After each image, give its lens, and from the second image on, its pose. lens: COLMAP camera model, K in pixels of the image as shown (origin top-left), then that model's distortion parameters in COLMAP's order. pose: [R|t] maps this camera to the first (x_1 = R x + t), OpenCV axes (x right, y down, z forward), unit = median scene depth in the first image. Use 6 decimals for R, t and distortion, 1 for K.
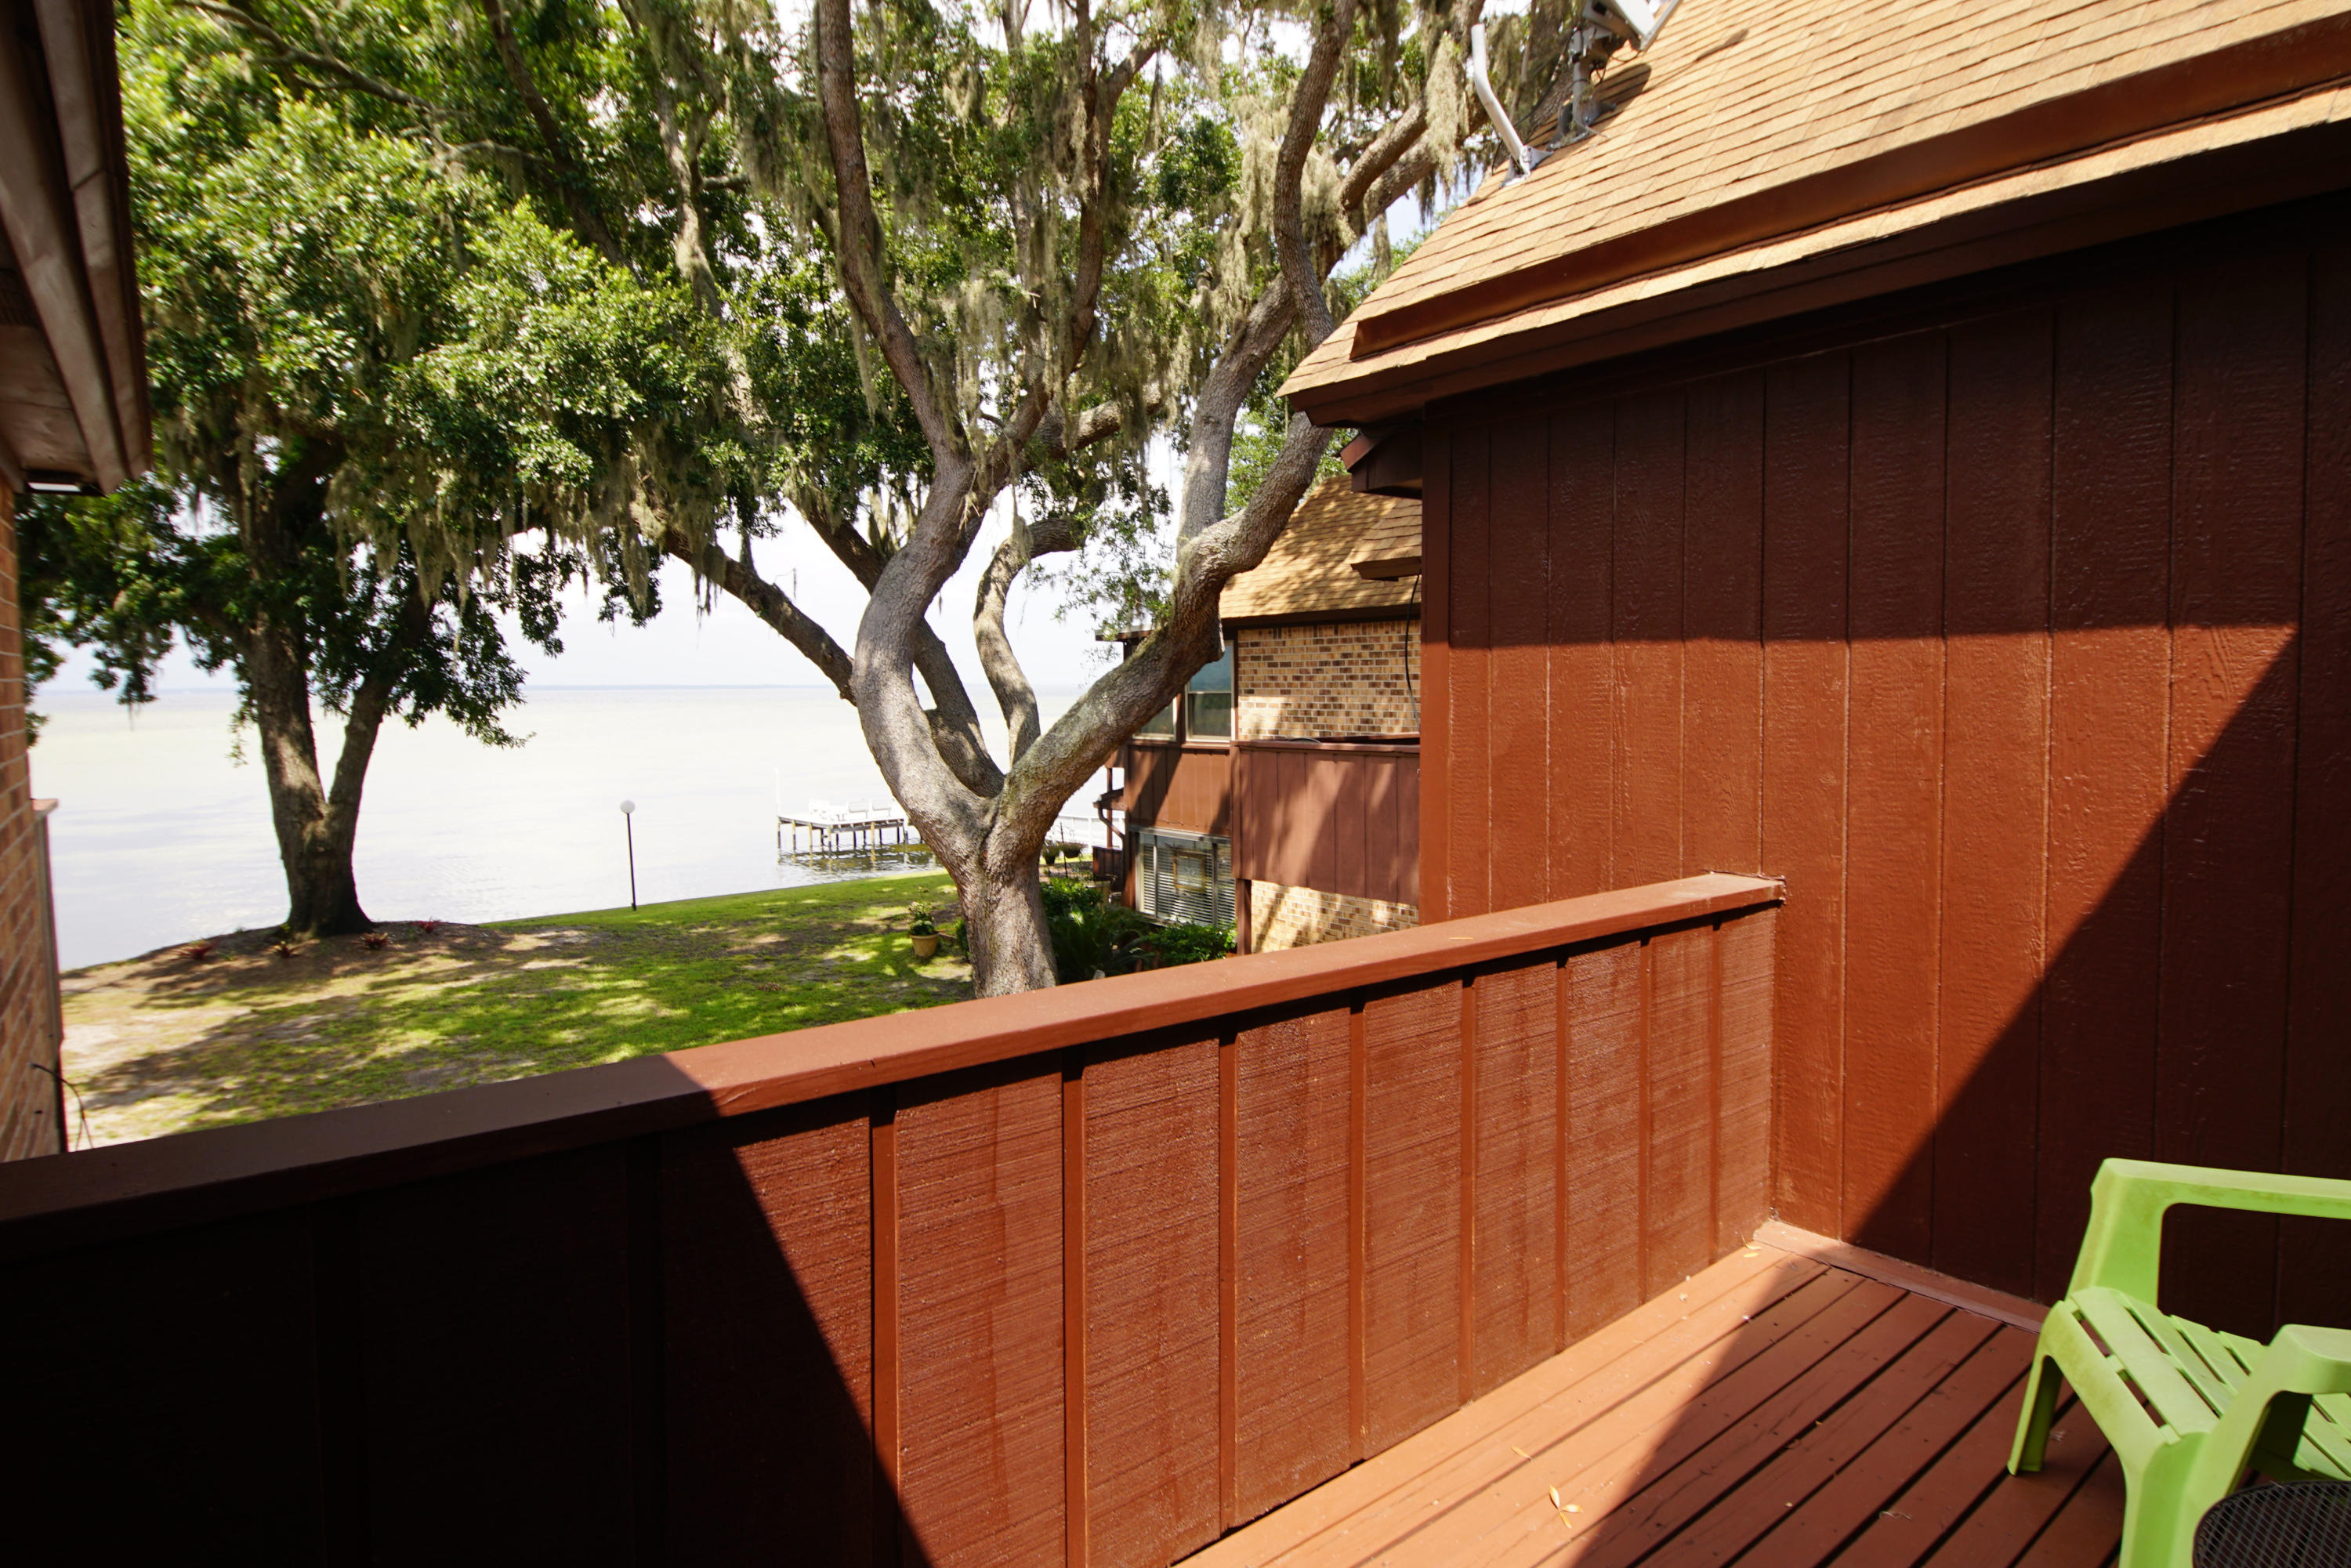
lens RADIAL K [[1256.7, 0, 1164.5], [0, 1256.7, 771.5], [0, 0, 1]] dist [0.035824, -0.035684]
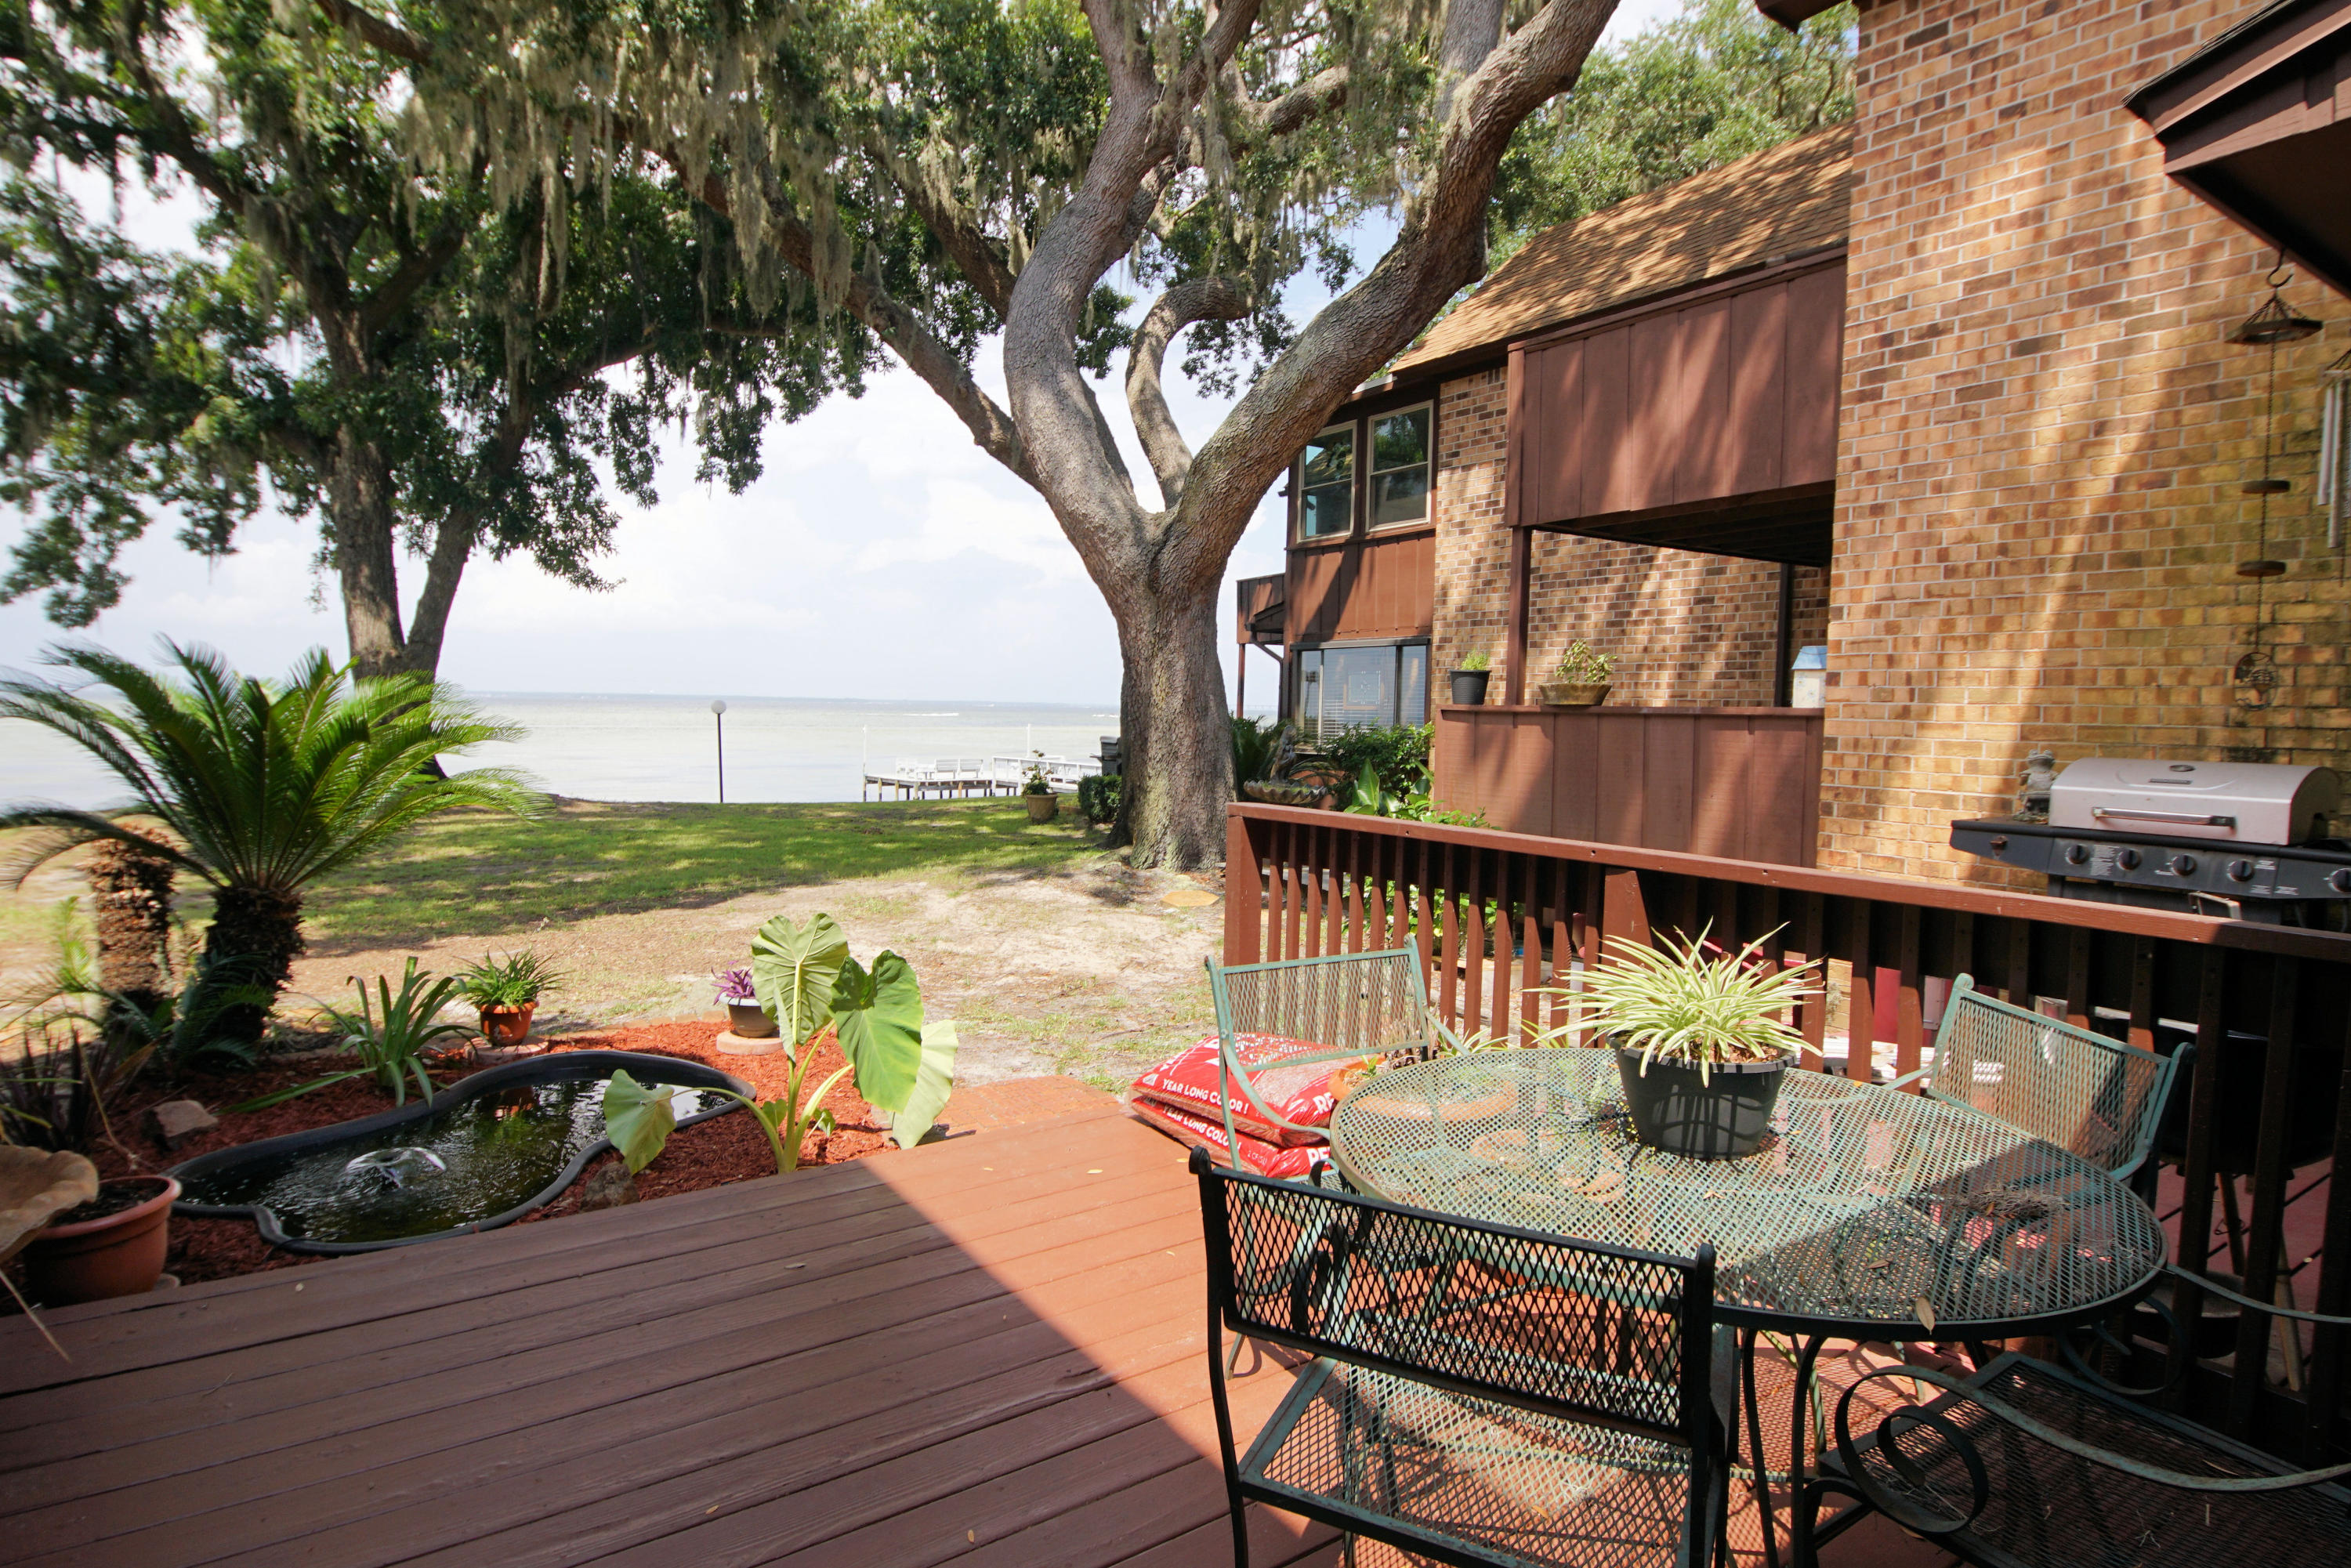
lens RADIAL K [[1246.7, 0, 1160.2], [0, 1246.7, 780.9], [0, 0, 1]] dist [0.031733, -0.032285]
pose [[0.997852, 0.029713, -0.058380, -0.057533], [-0.030815, 0.999362, -0.018070, 0.139374], [0.057806, 0.019830, 0.998131, 0.128288]]
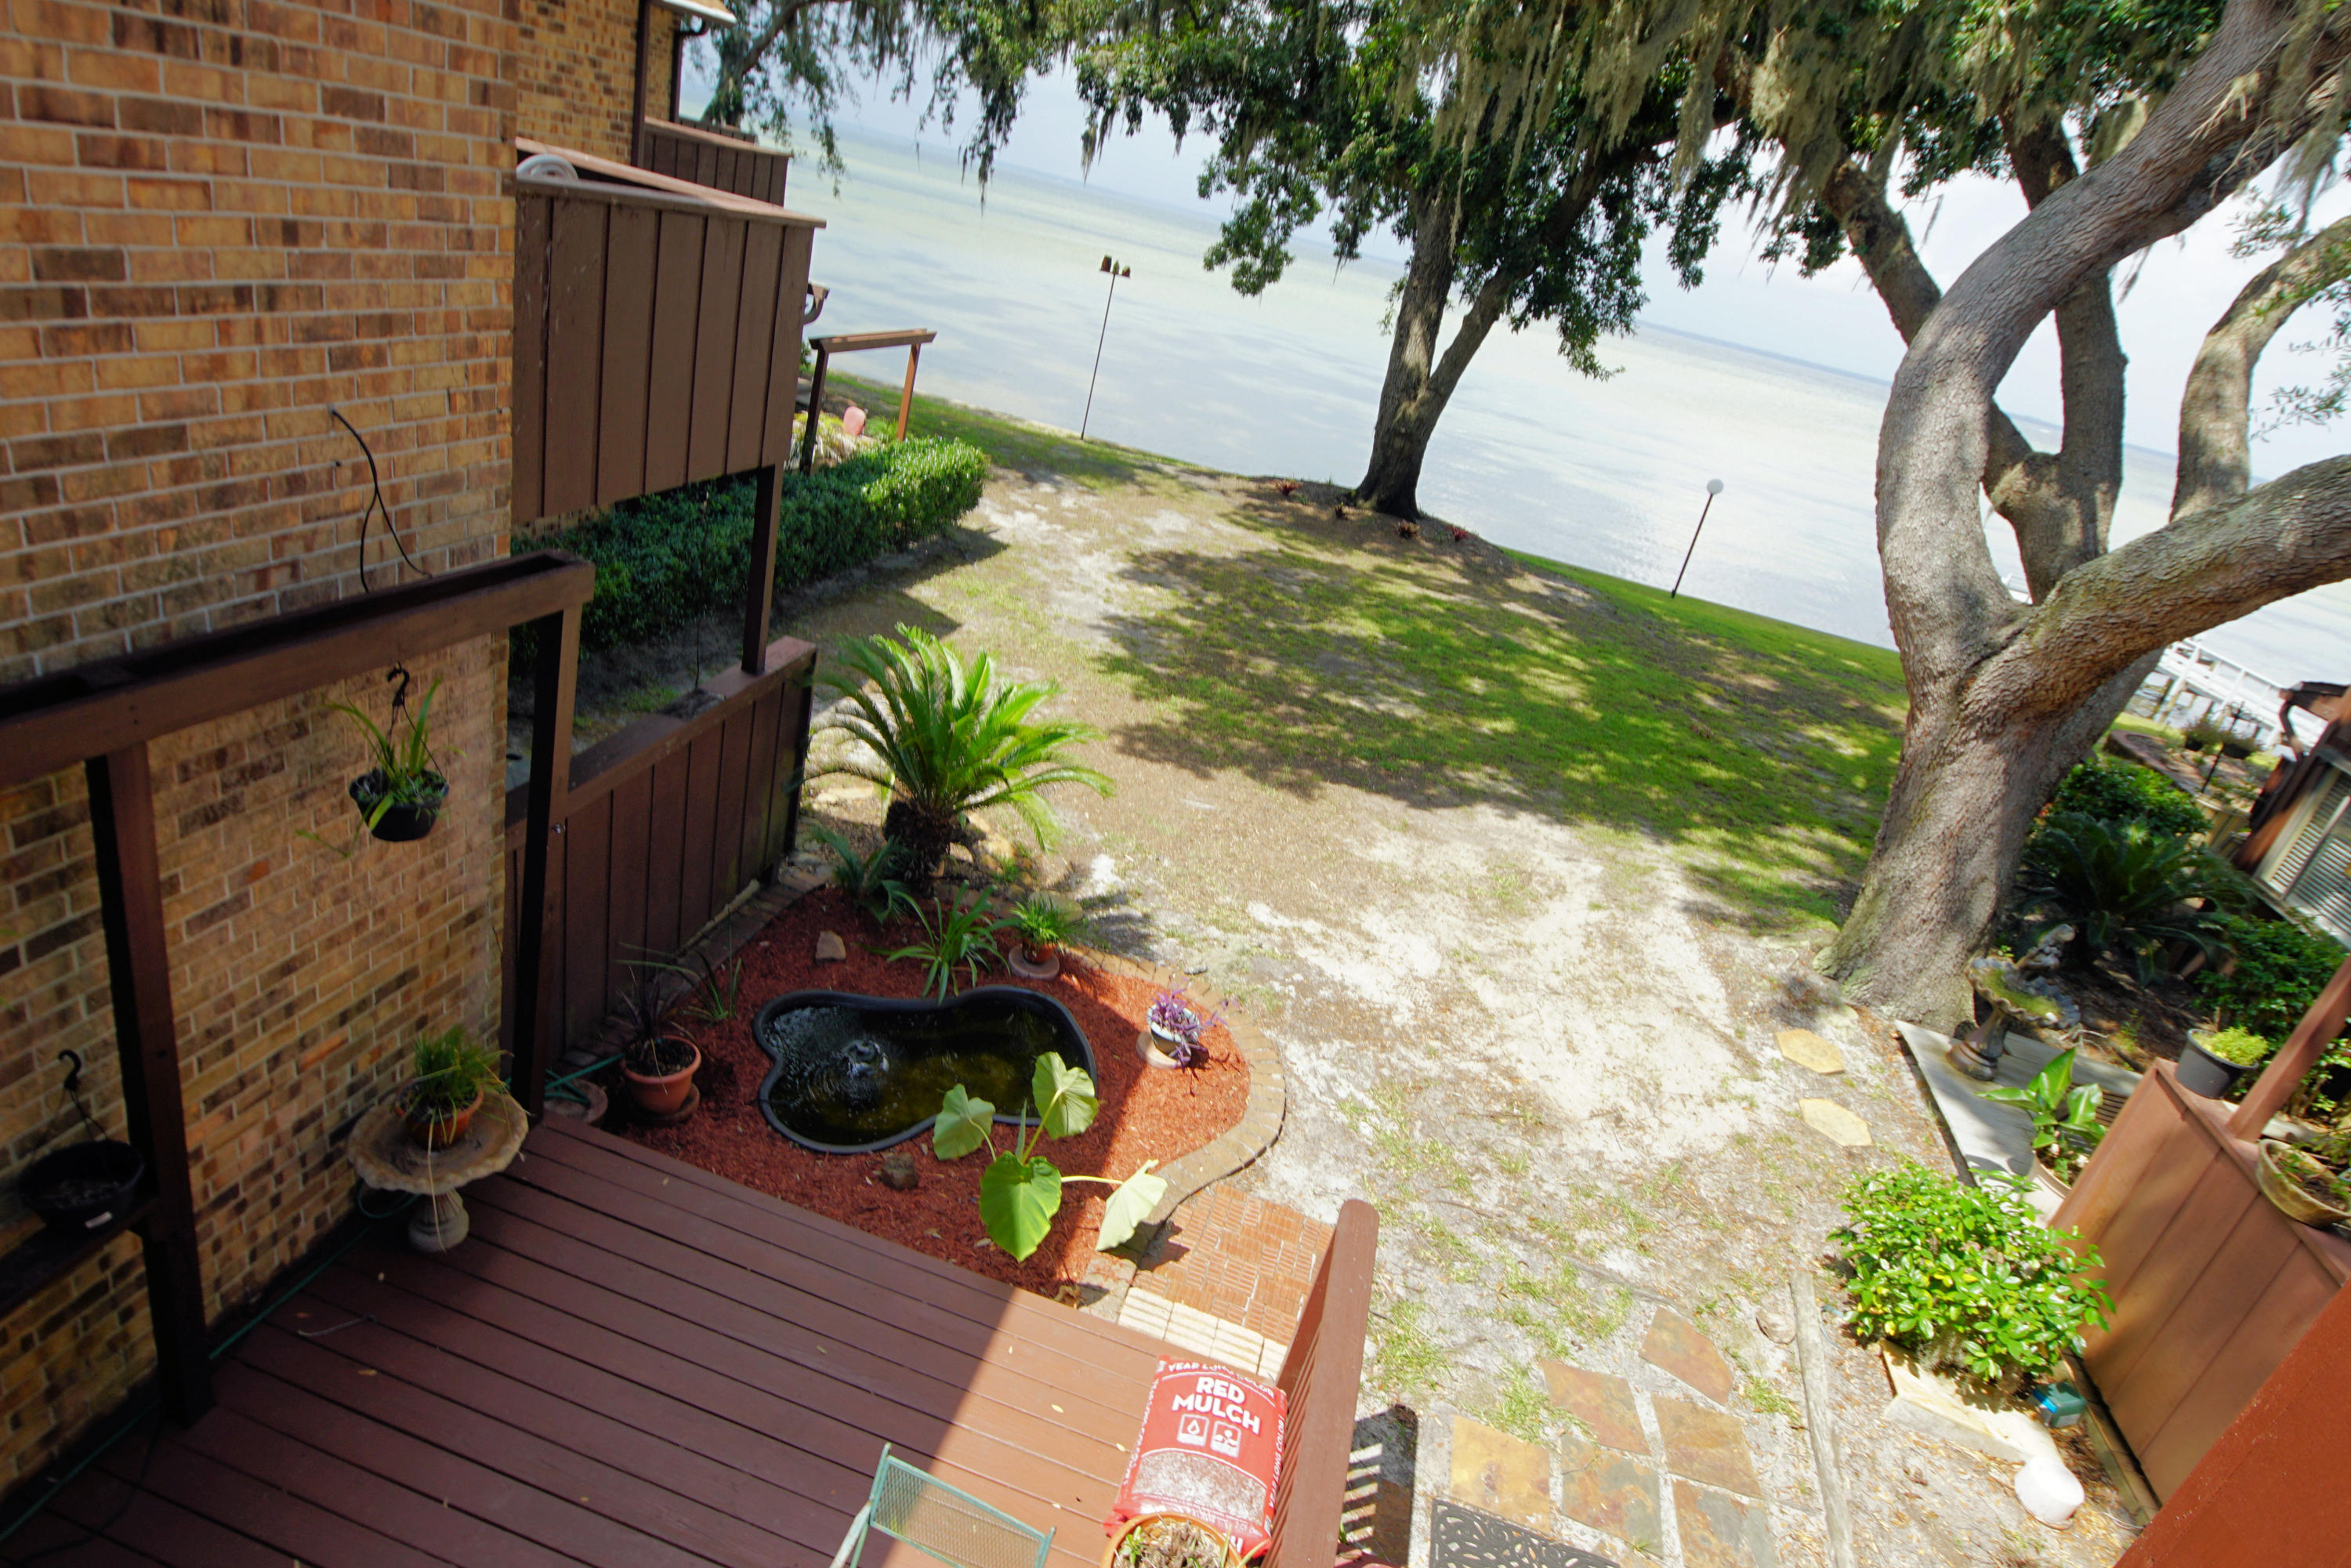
lens RADIAL K [[1260.1, 0, 1159.7], [0, 1260.1, 771.2], [0, 0, 1]] dist [0.039352, -0.039685]
pose [[0.597442, 0.454735, -0.660515, 0.041225], [-0.281400, 0.890180, 0.358320, -0.007066], [0.750918, -0.028206, 0.659793, 0.161439]]
